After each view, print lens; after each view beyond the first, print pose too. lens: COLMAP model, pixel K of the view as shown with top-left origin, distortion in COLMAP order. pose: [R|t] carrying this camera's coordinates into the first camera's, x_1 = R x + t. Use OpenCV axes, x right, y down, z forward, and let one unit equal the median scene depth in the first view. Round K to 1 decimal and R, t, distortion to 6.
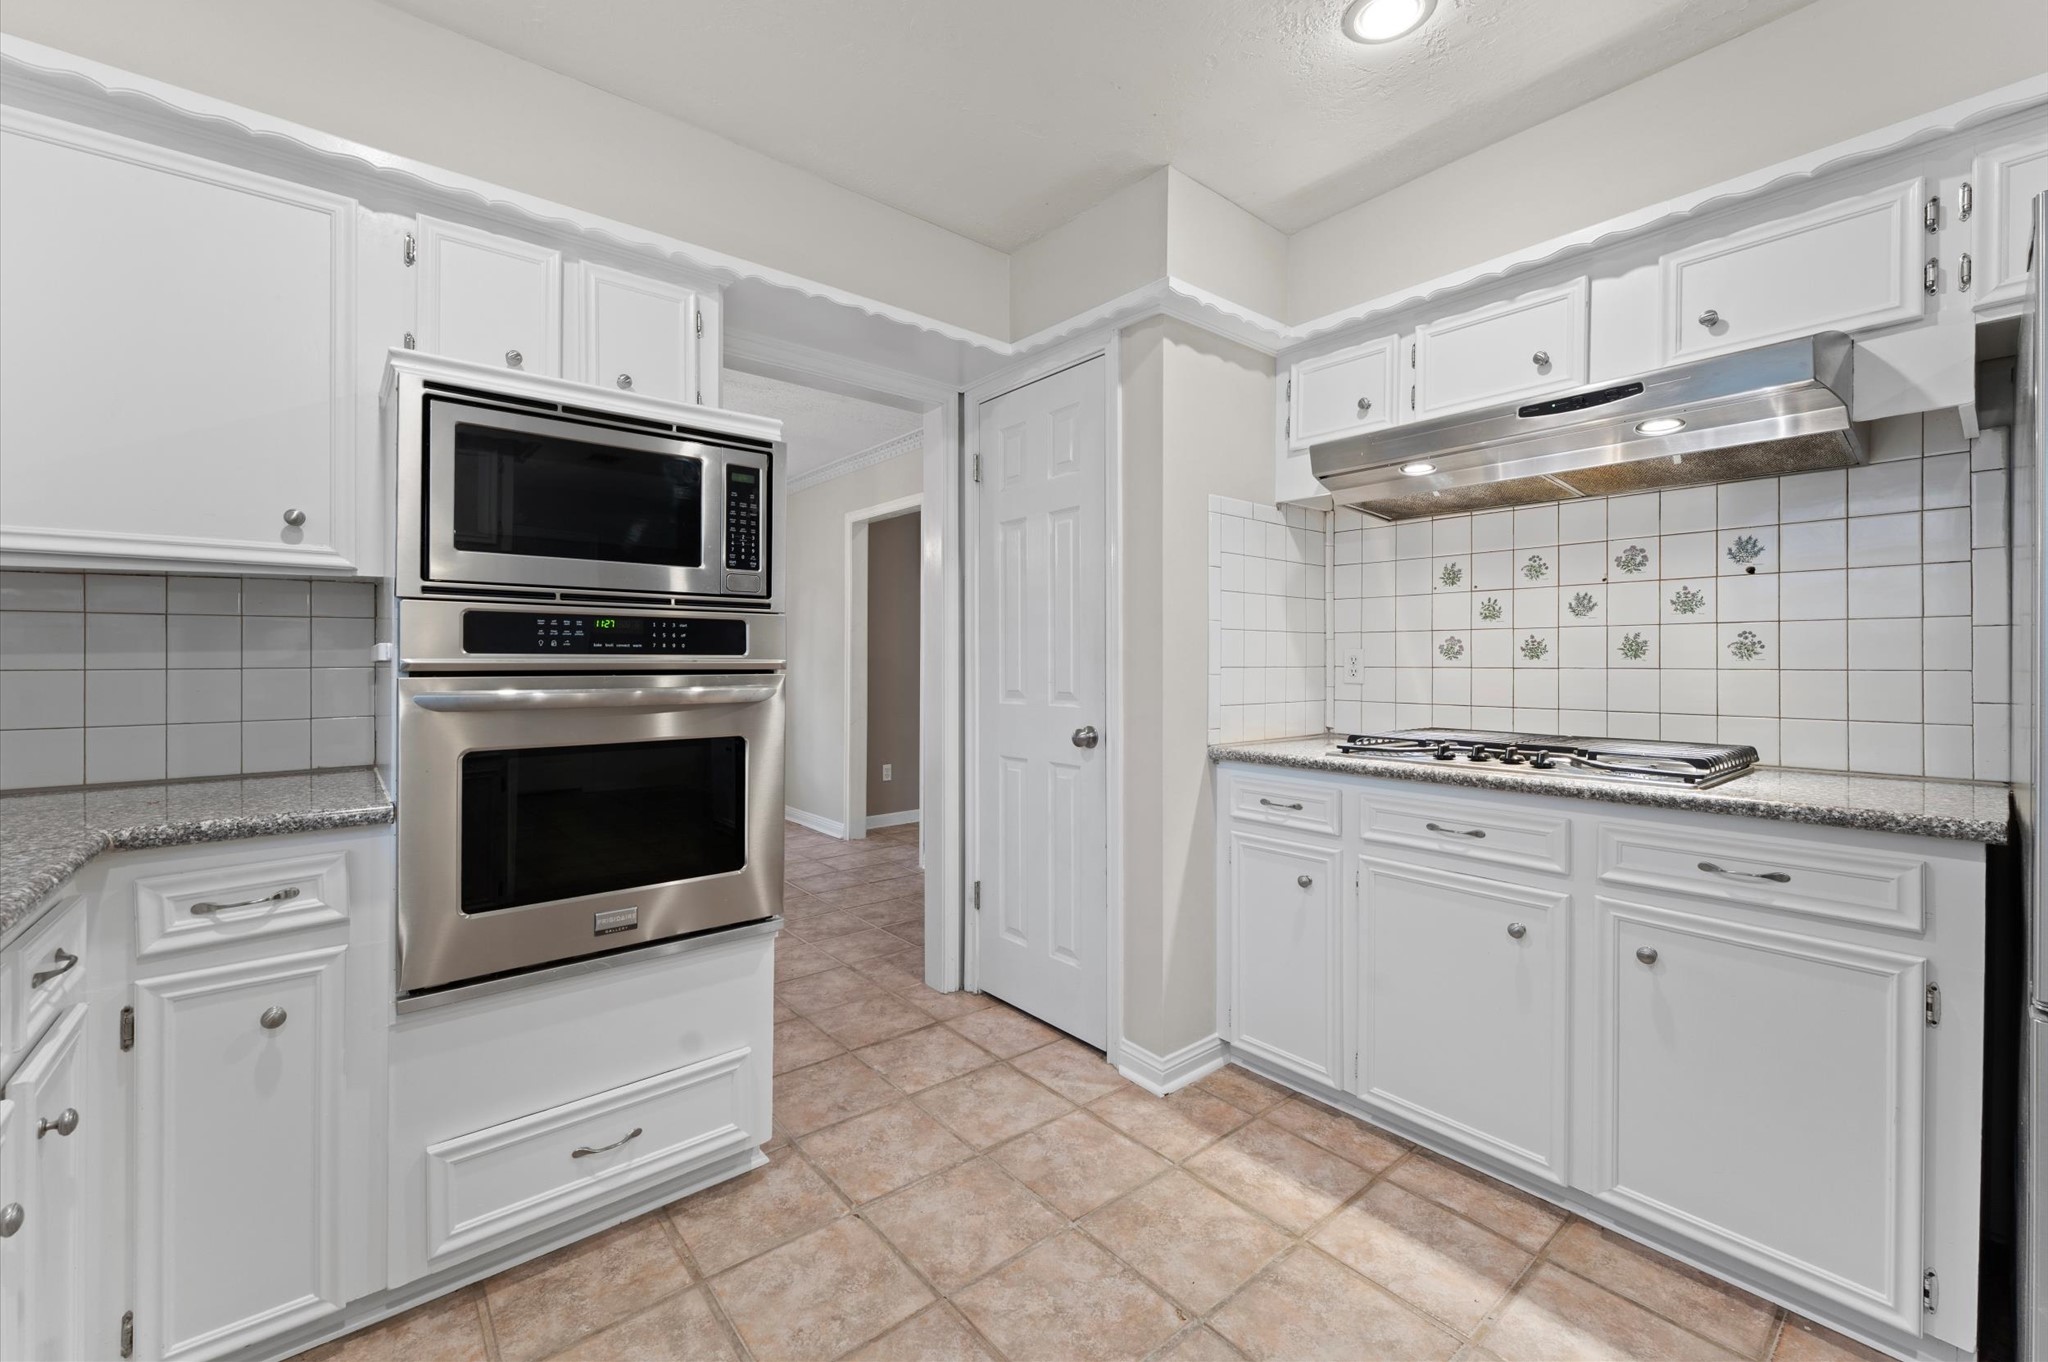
lens RADIAL K [[823.2, 0, 1014.3], [0, 823.2, 656.4], [0, 0, 1]] dist [-0.002189, -0.000178]
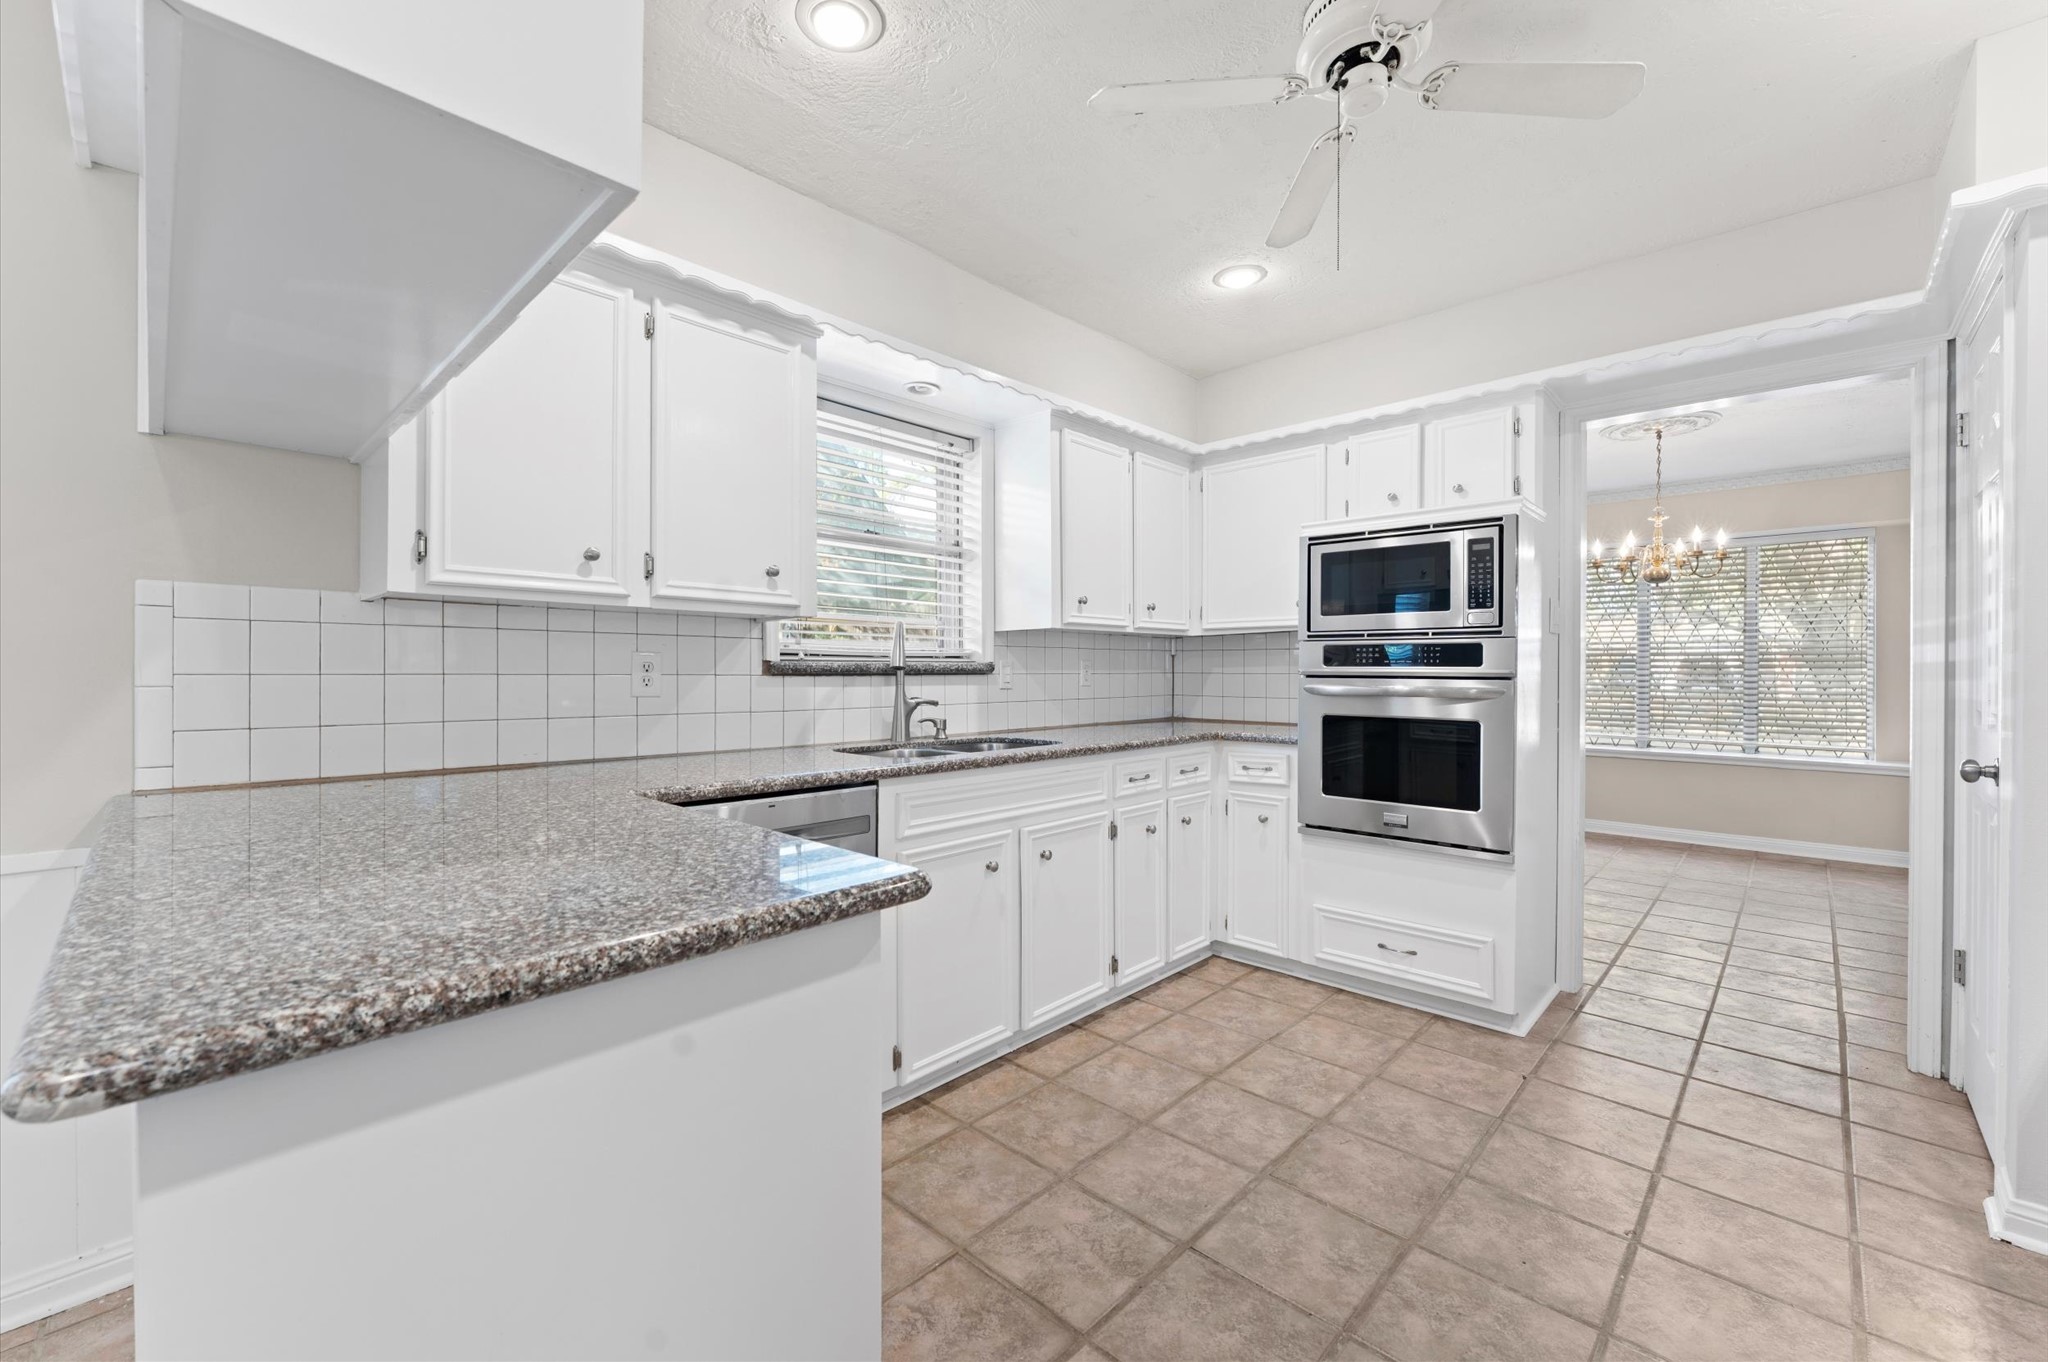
lens RADIAL K [[826.4, 0, 1015.2], [0, 826.4, 688.8], [0, 0, 1]] dist [-0.000873, -0.000237]
pose [[0.118976, 0.023849, -0.992611, 1.096890], [-0.000438, 0.999713, 0.023967, 0.002609], [0.992897, -0.002416, 0.118953, -0.002488]]
